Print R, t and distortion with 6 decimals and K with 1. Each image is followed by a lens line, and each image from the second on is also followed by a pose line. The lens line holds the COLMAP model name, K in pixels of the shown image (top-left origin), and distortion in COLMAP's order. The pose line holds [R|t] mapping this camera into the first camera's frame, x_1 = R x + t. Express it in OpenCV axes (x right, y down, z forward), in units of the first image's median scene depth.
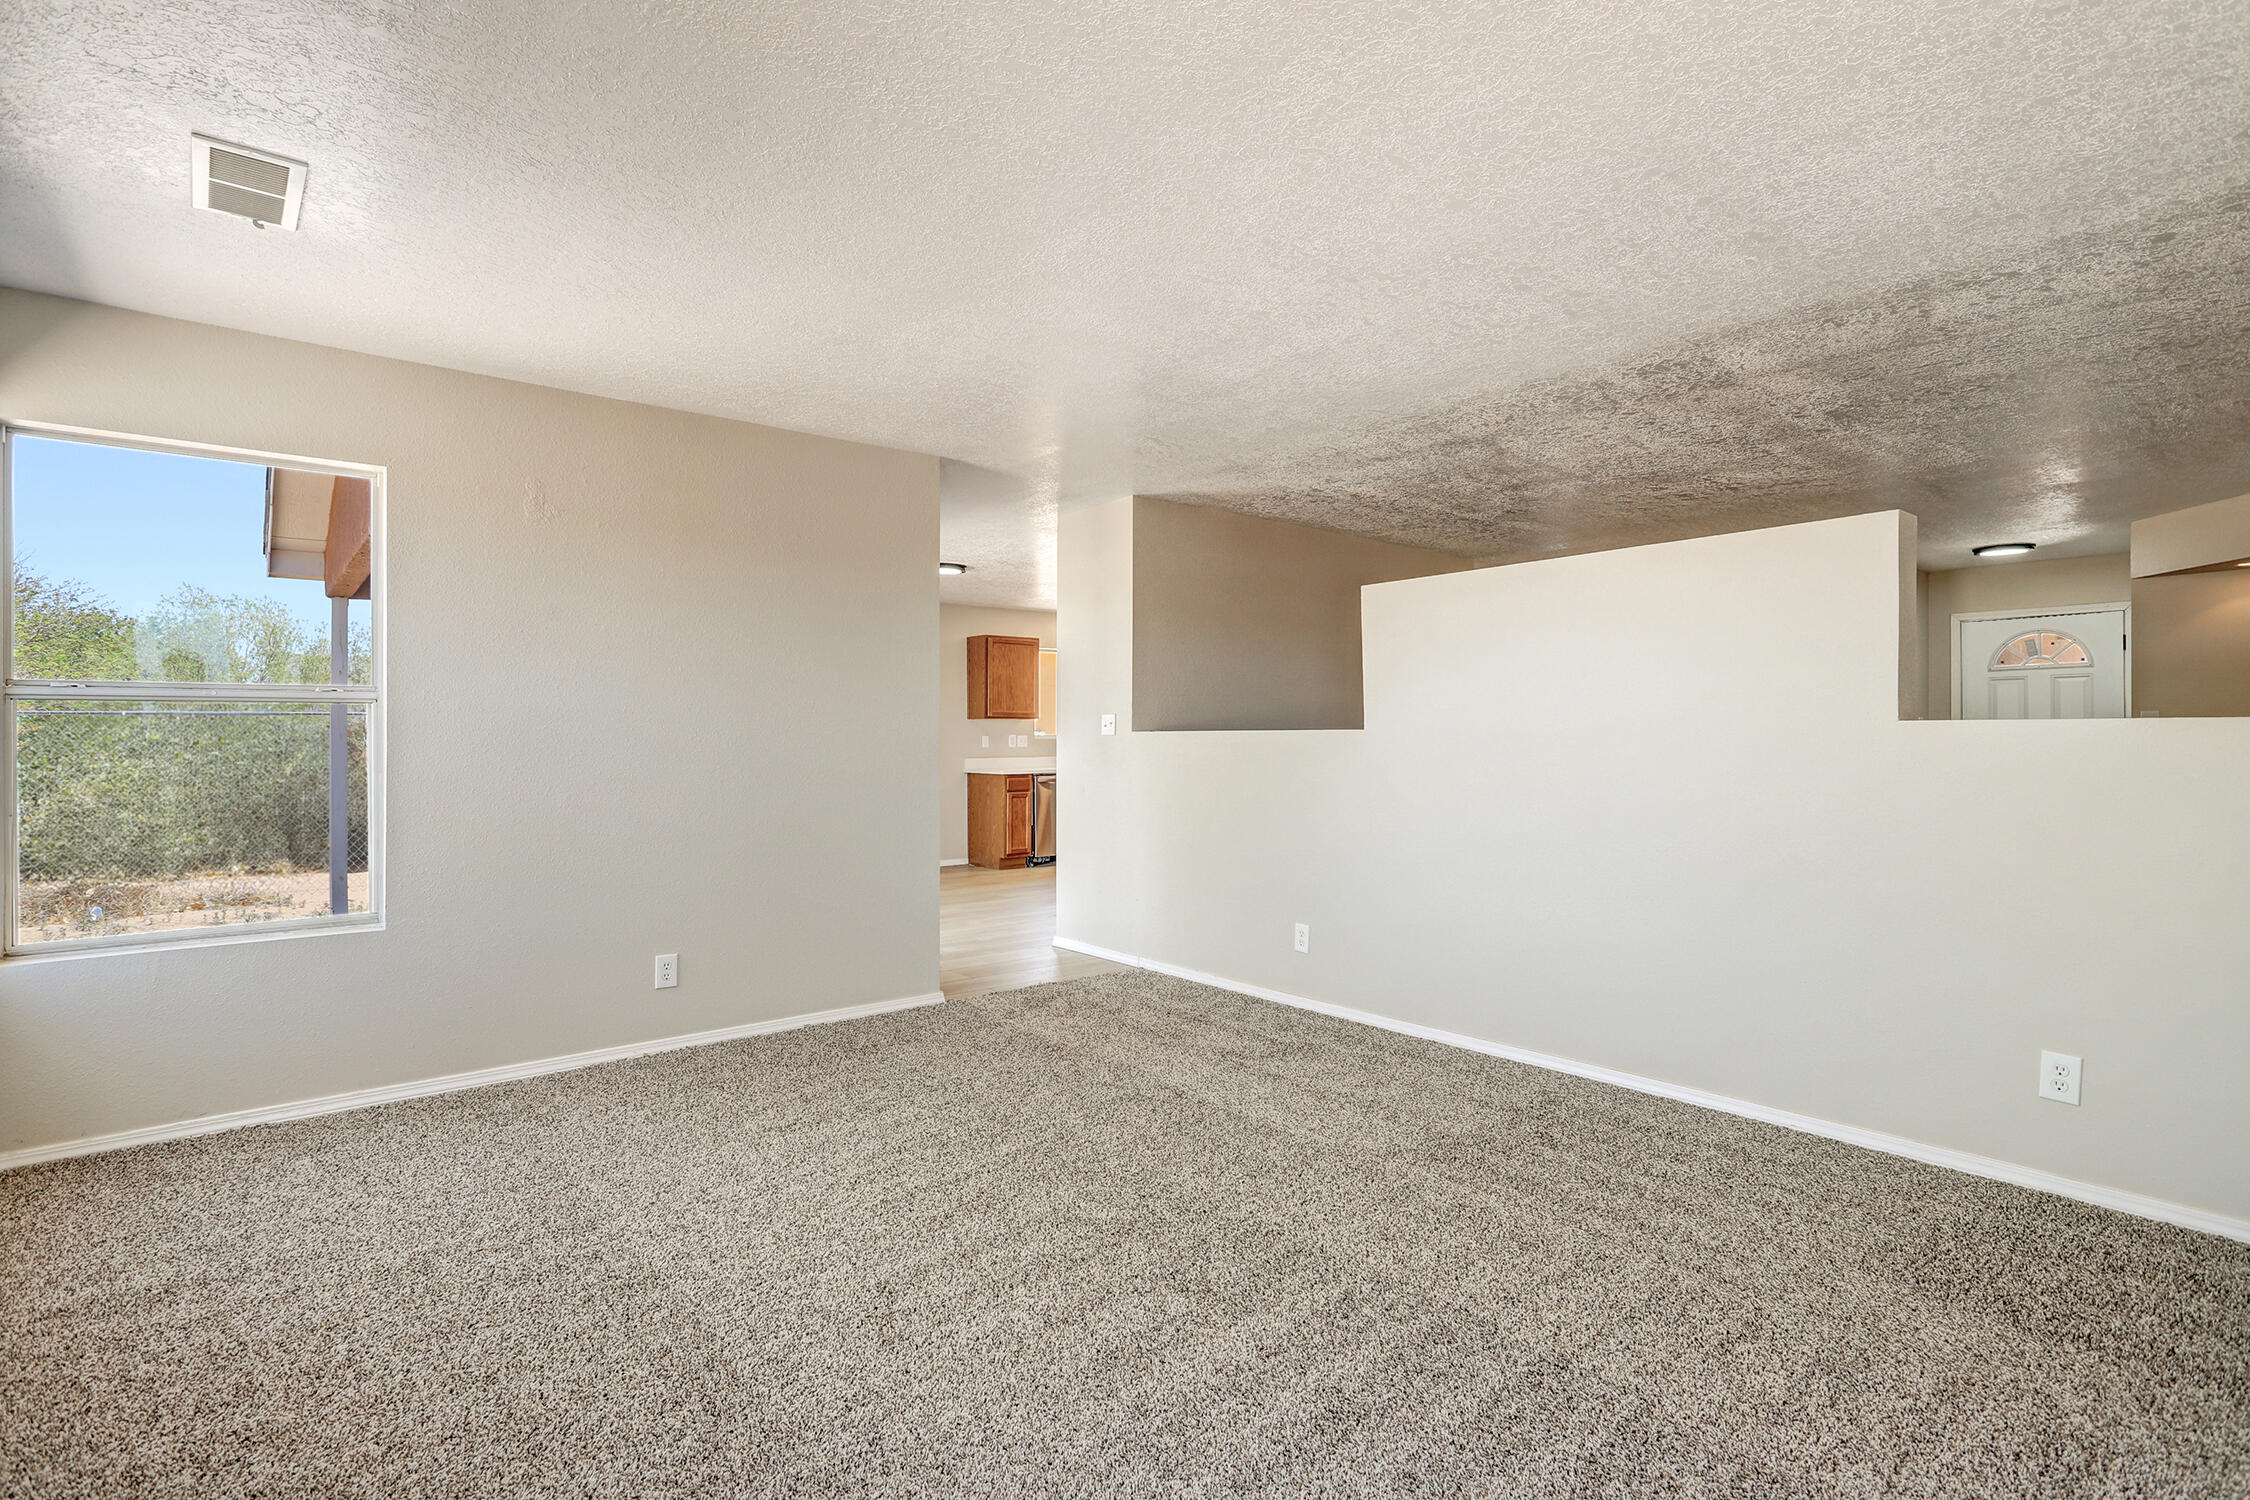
lens RADIAL K [[1073.6, 0, 1119.0], [0, 1073.6, 749.1], [0, 0, 1]] dist [-0.018334, 0.000486]
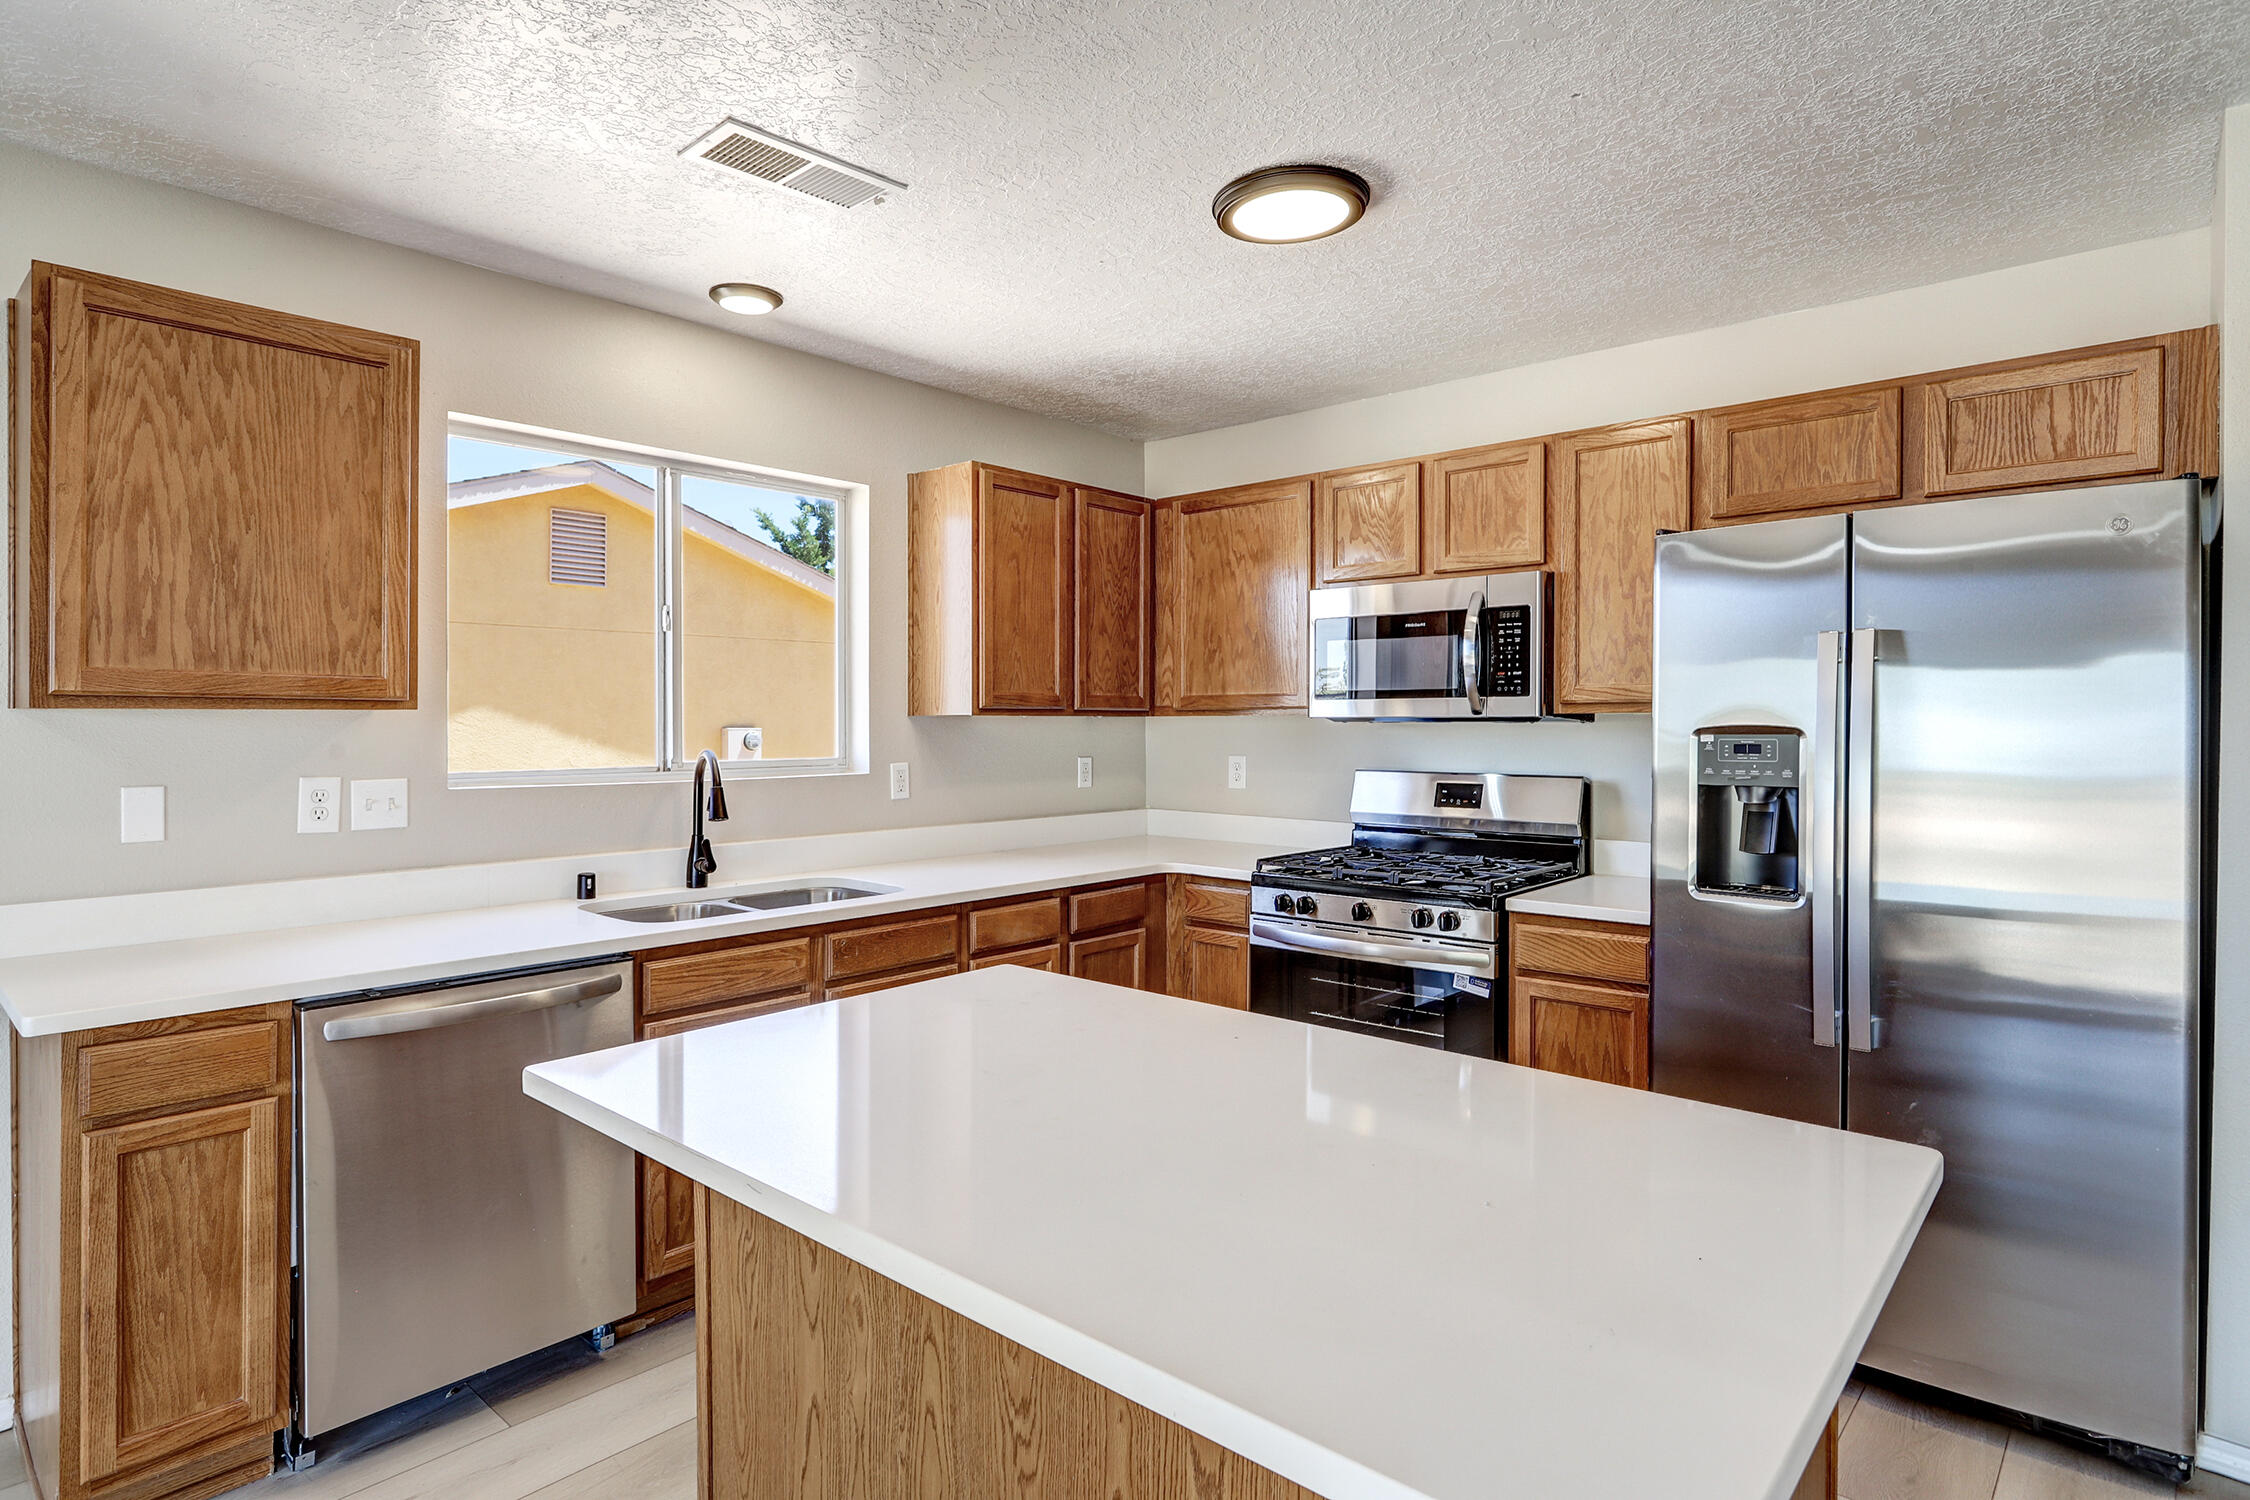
lens RADIAL K [[1202.5, 0, 1135.7], [0, 1202.5, 735.9], [0, 0, 1]] dist [-0.016134, -0.000683]
pose [[0.987212, 0.005099, 0.159332, 0.033364], [-0.005676, 0.999979, 0.003166, -0.025063], [-0.159312, -0.004029, 0.987220, 0.760578]]
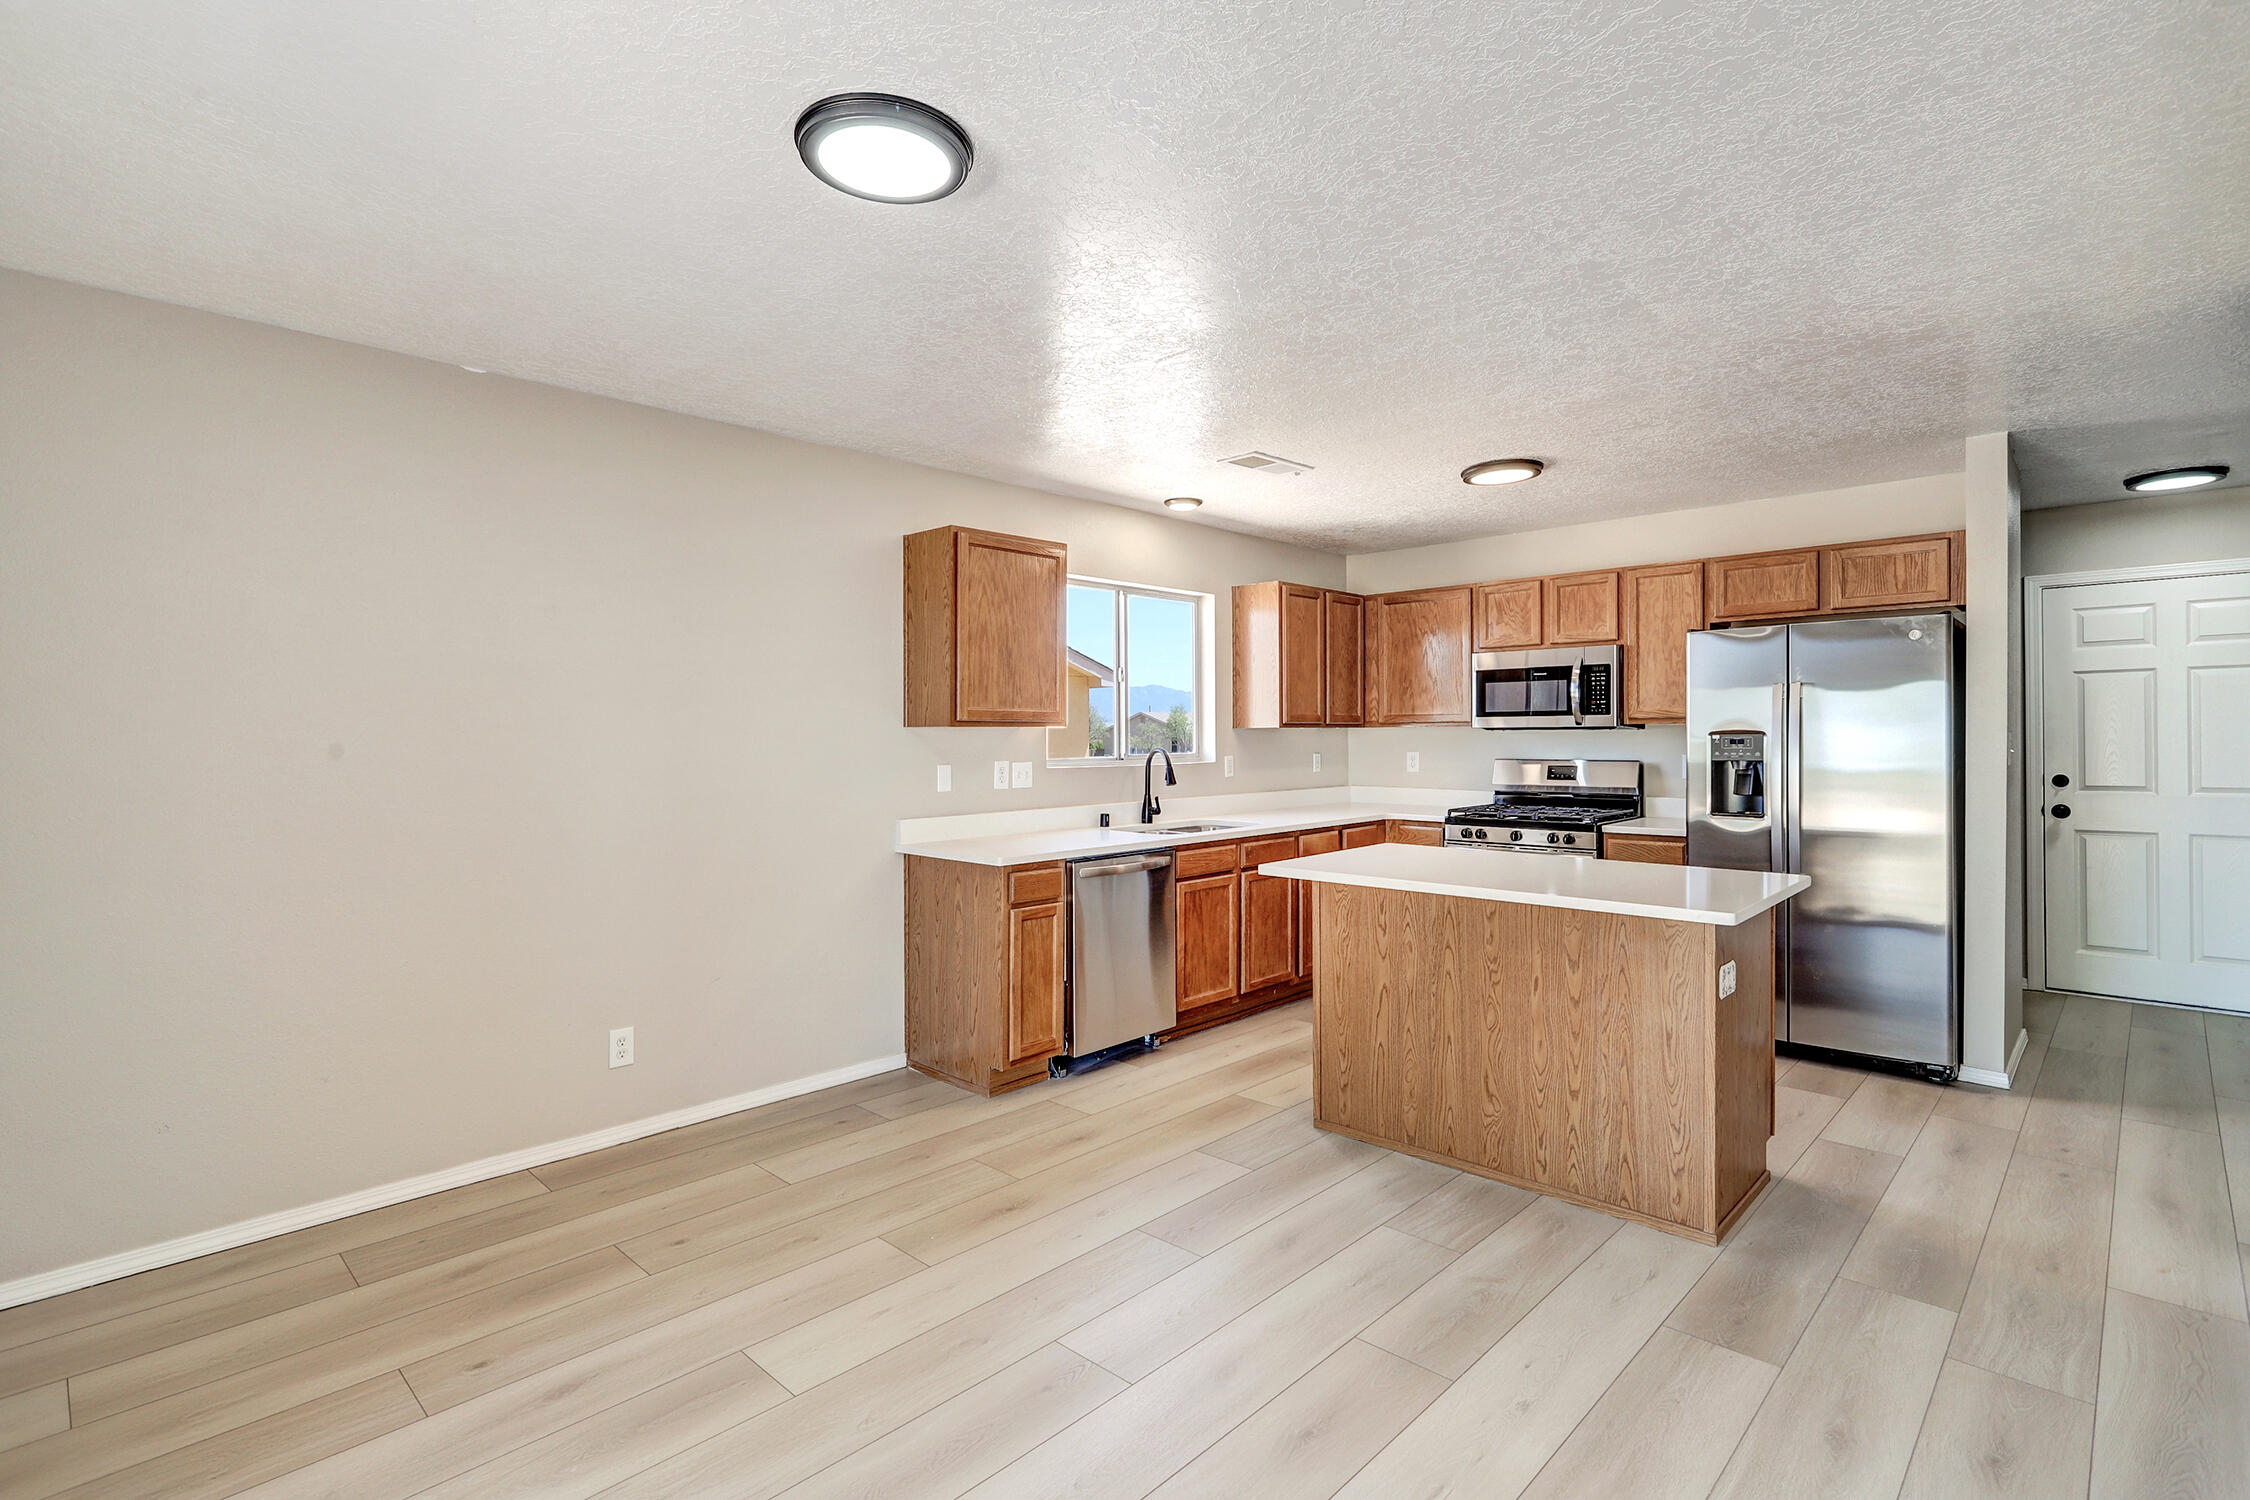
lens RADIAL K [[1073.6, 0, 1120.6], [0, 1073.6, 739.2], [0, 0, 1]] dist [-0.018334, 0.000486]
pose [[0.993507, 0.000447, 0.113771, -0.106007], [-0.000138, 0.999996, -0.002724, -0.022211], [-0.113772, 0.002690, 0.993503, 0.575041]]
